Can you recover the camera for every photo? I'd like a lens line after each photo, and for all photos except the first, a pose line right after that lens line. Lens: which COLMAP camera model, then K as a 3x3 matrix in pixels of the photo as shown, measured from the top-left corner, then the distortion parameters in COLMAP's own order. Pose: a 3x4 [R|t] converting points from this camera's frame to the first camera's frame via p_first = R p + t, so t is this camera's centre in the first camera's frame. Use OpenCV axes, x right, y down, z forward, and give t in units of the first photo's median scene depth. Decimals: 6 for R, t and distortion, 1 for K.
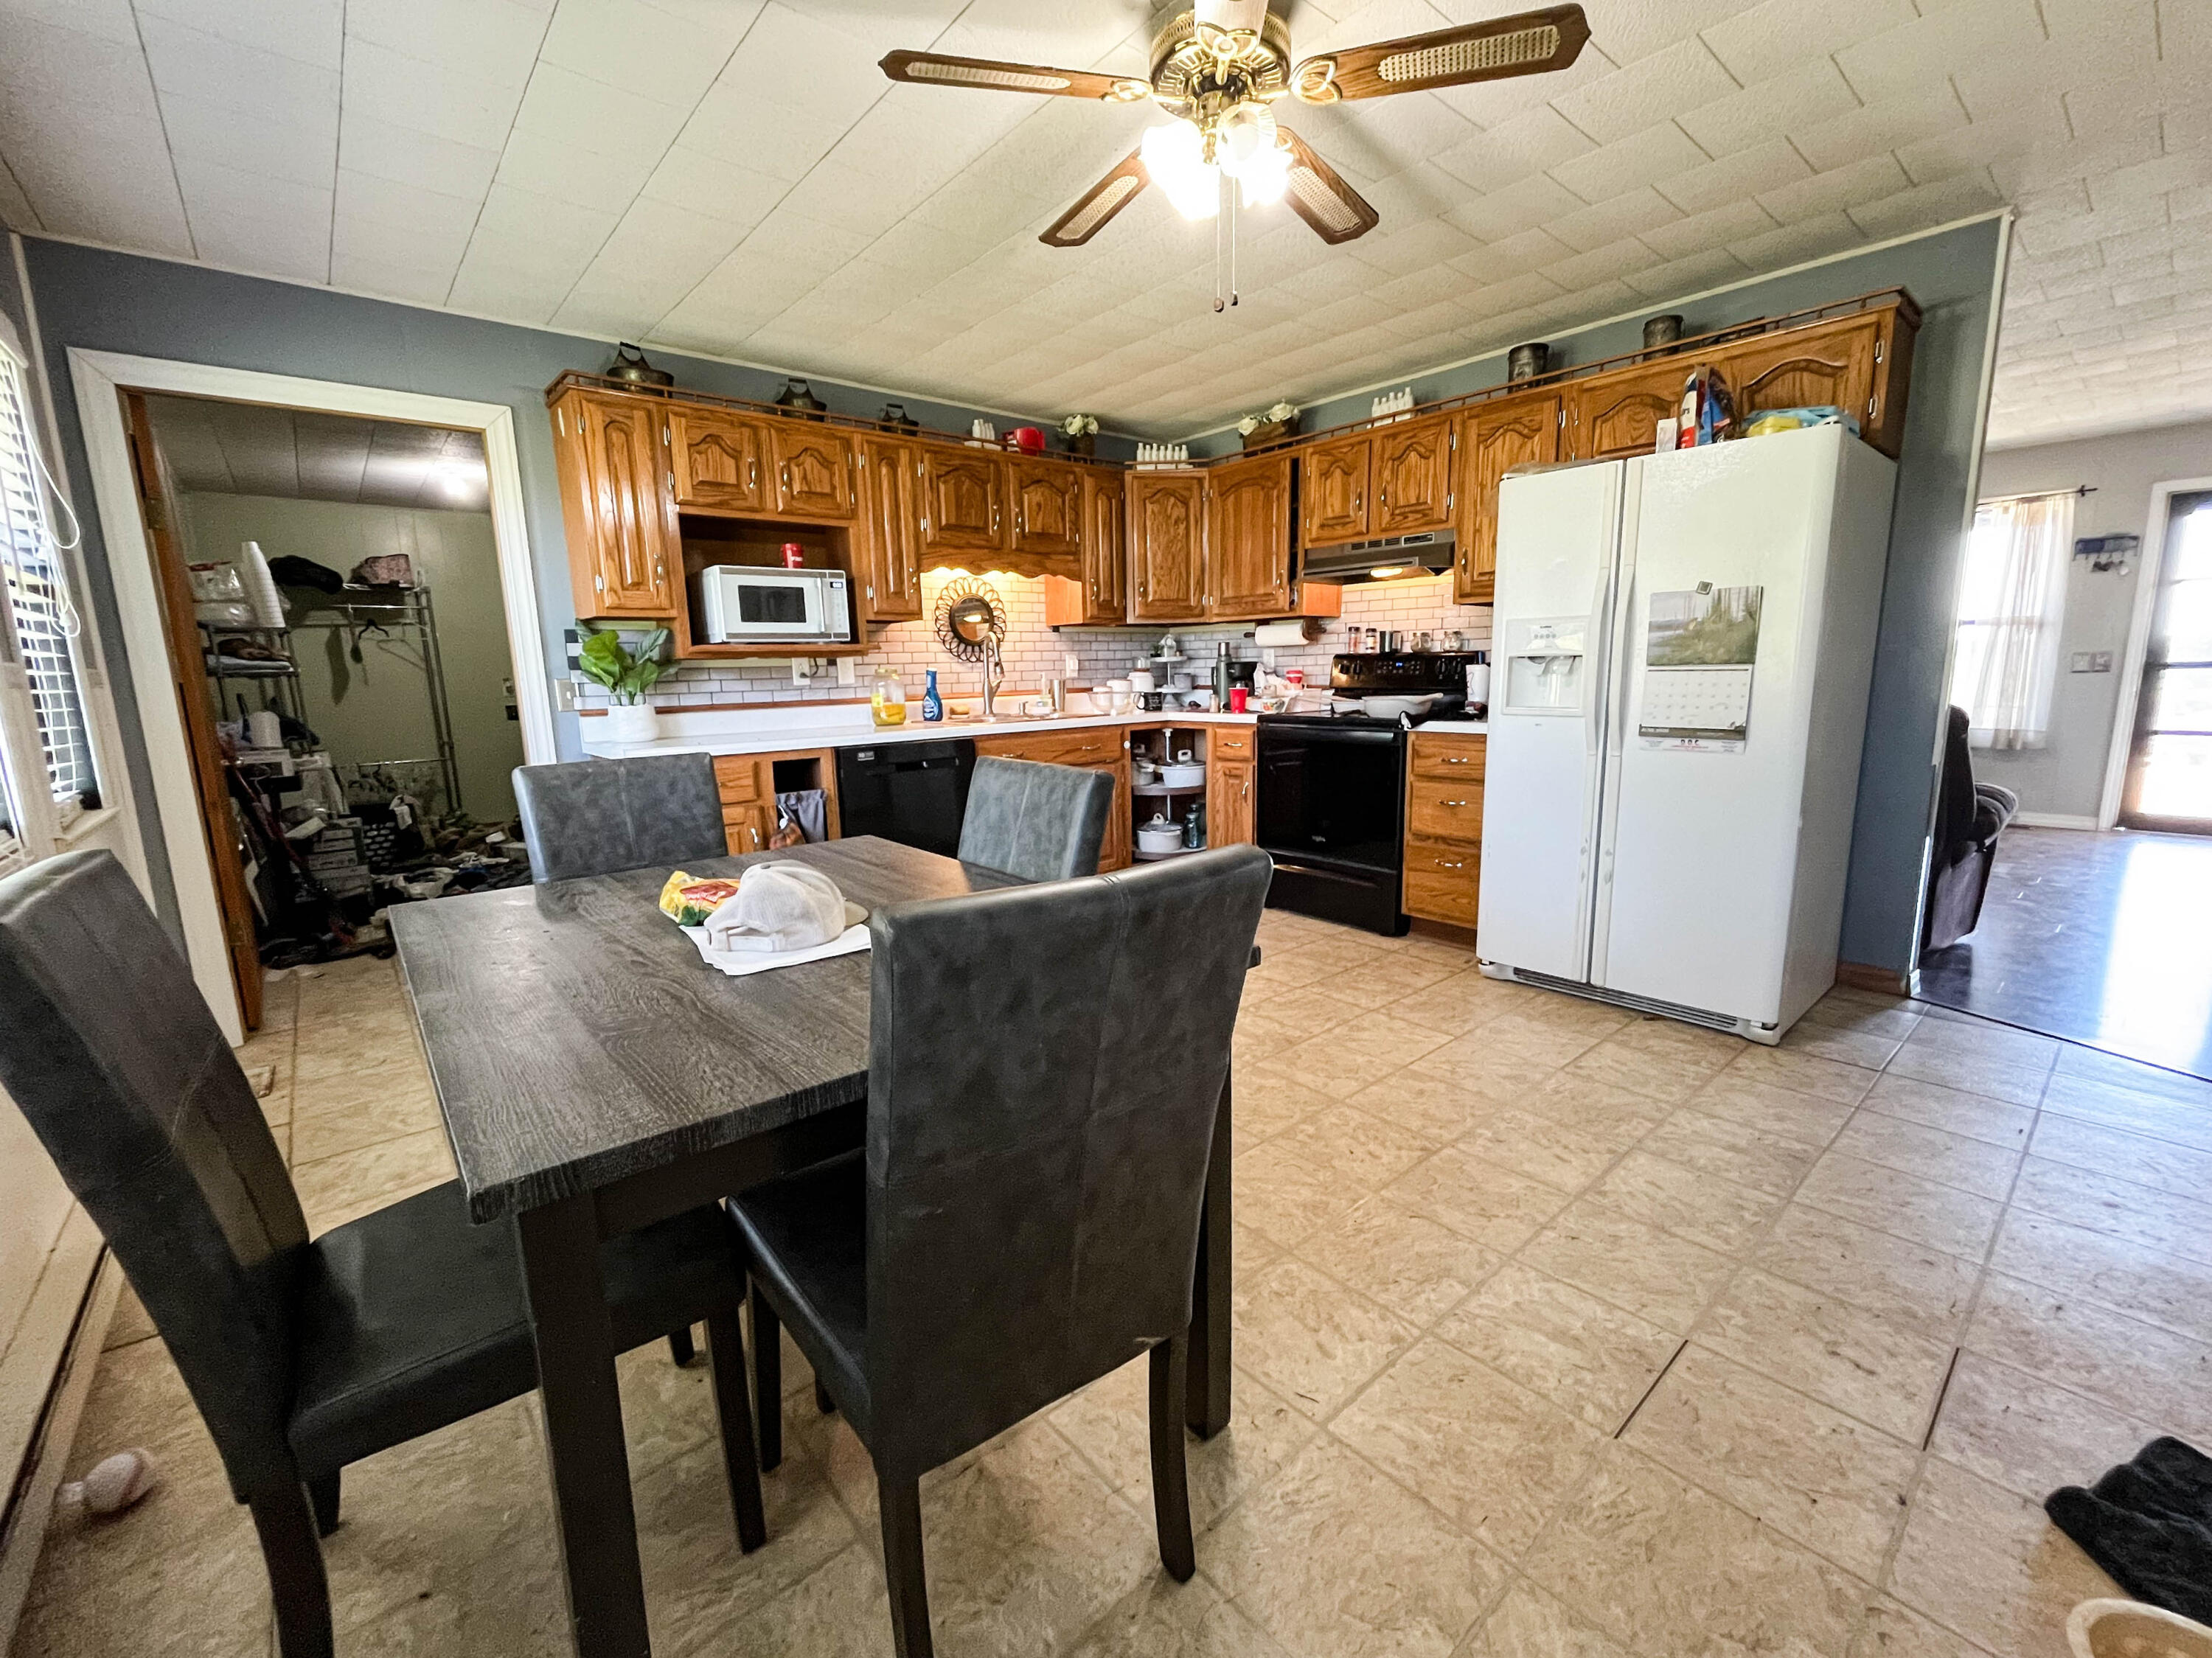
lens RADIAL K [[918.1, 0, 1106.0], [0, 918.1, 829.0], [0, 0, 1]] dist [0.002026, 0.000158]
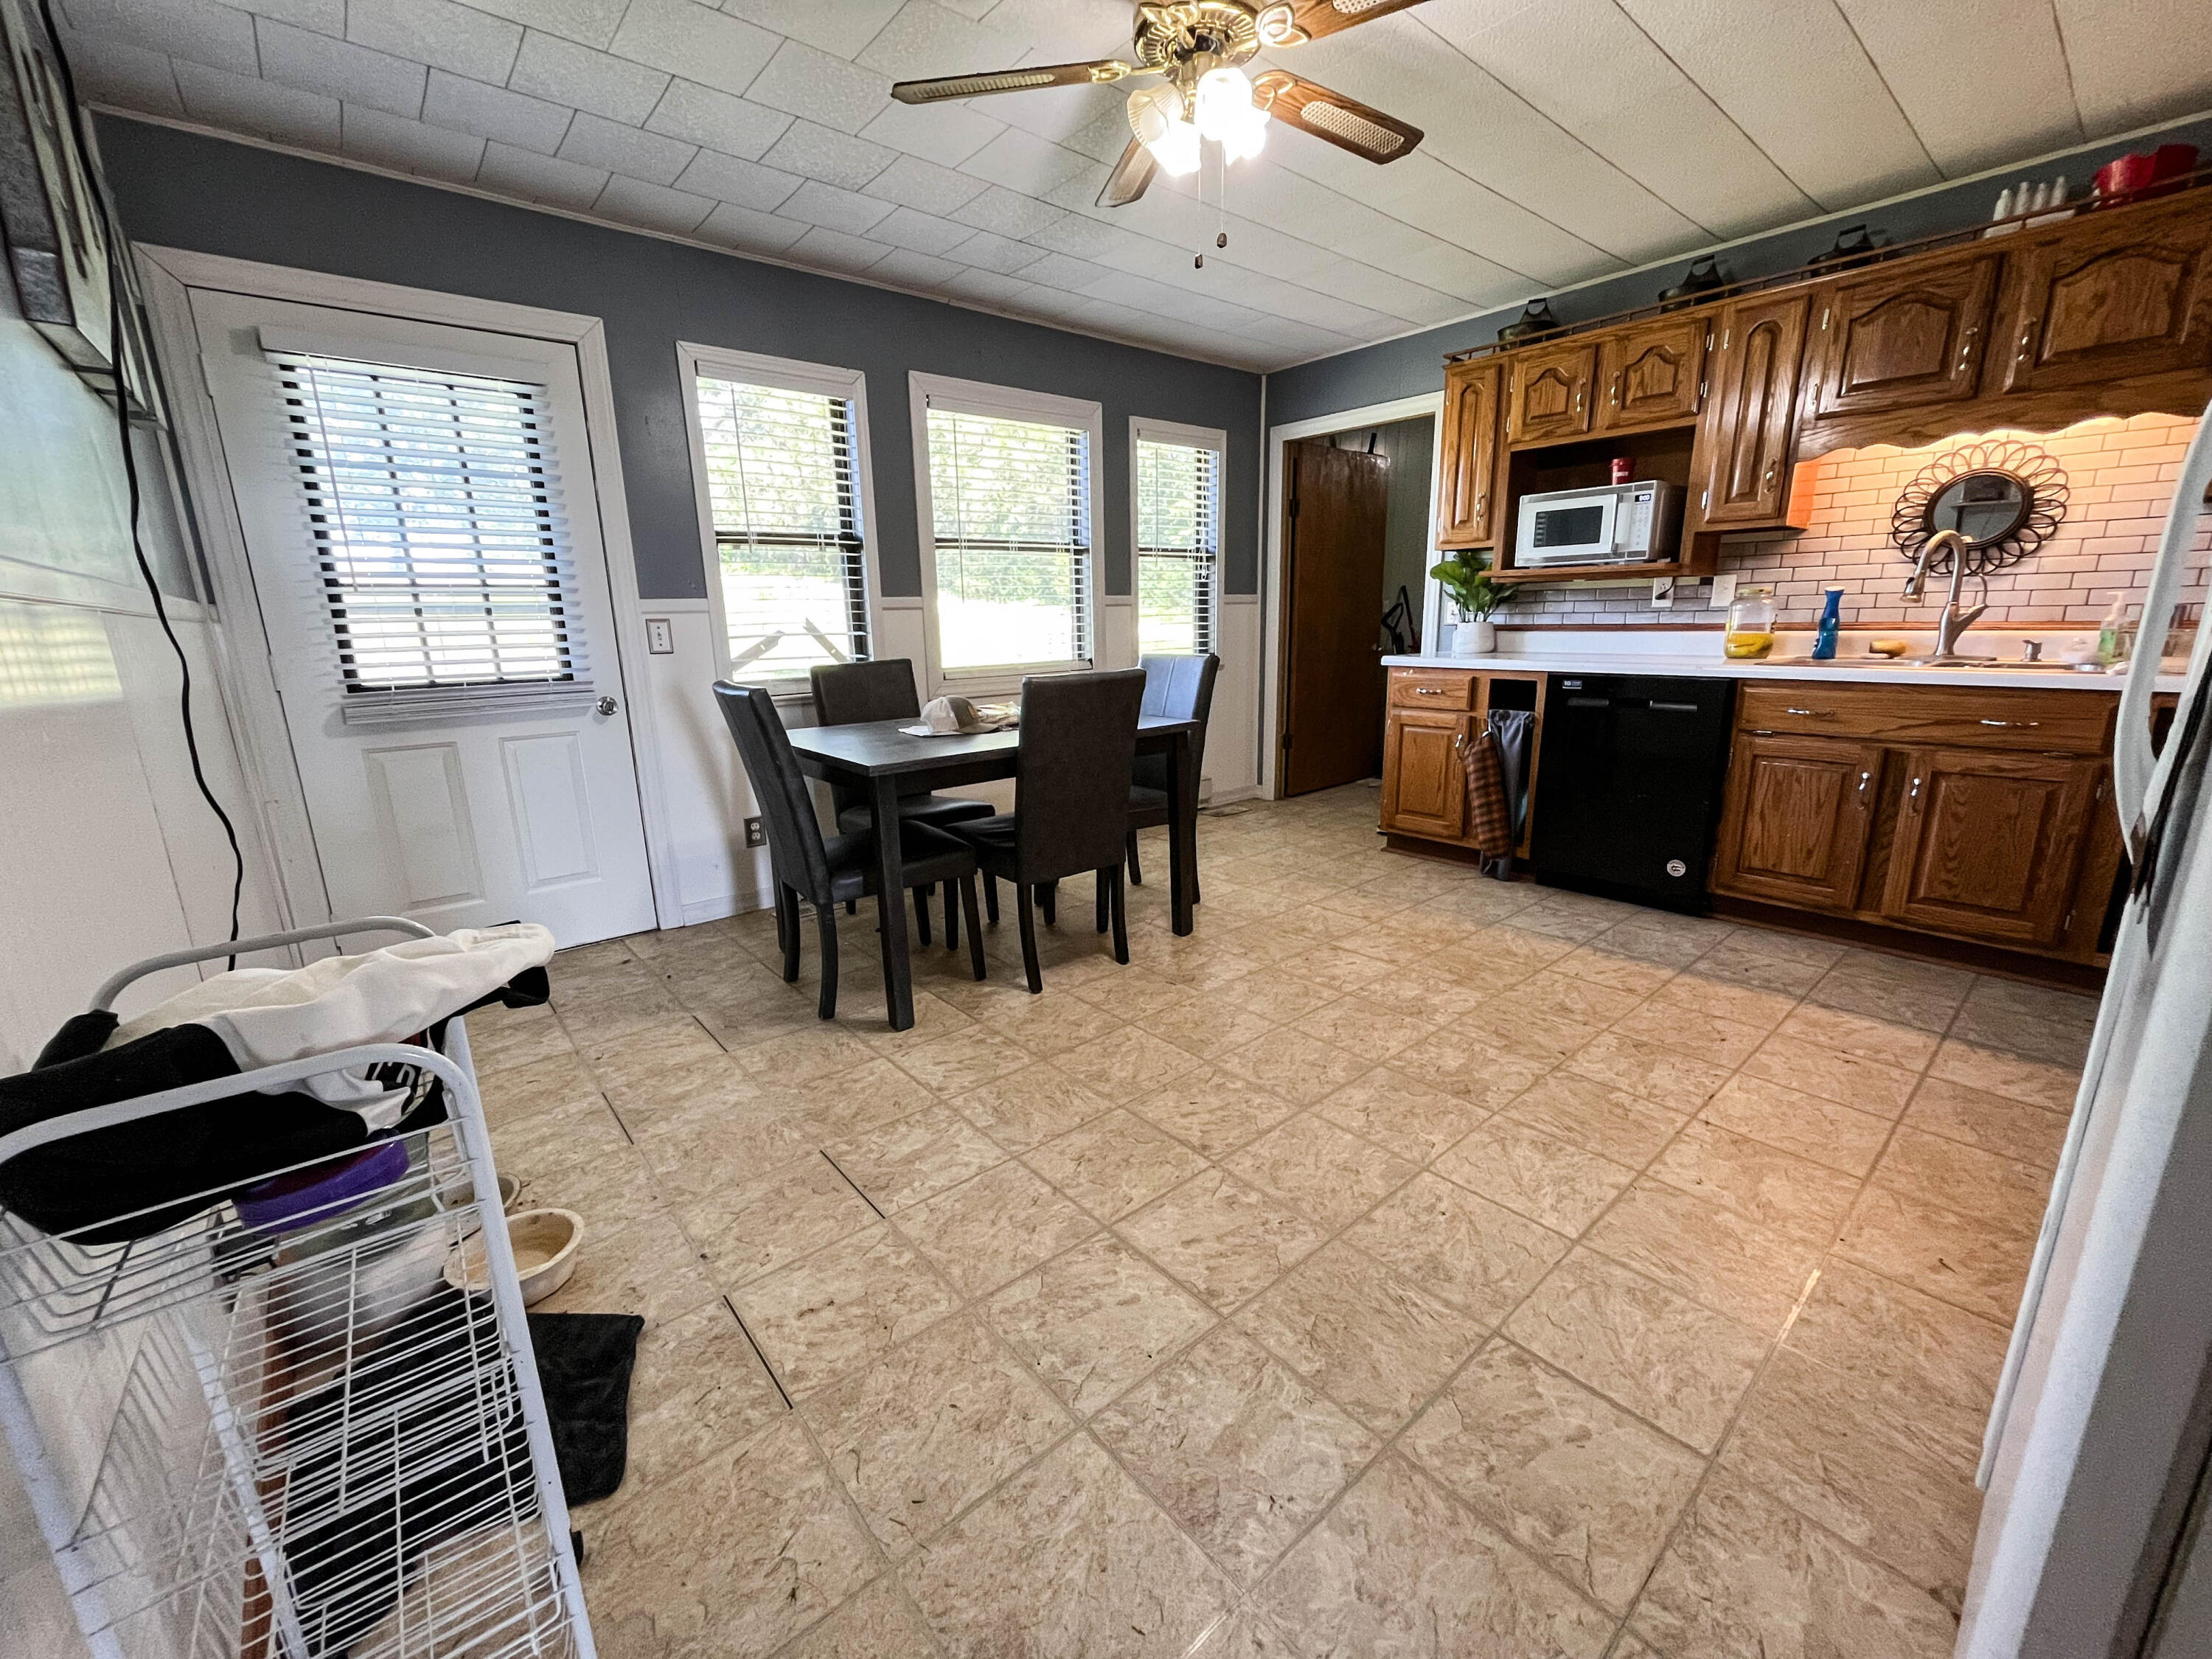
lens RADIAL K [[899.3, 0, 1106.0], [0, 899.3, 829.5], [0, 0, 1]] dist [-0.000642, -0.000061]
pose [[-0.005089, 0.259561, -0.965713, 0.710746], [-0.153908, 0.954016, 0.257228, -0.104549], [0.988072, 0.149940, 0.035094, 0.520992]]
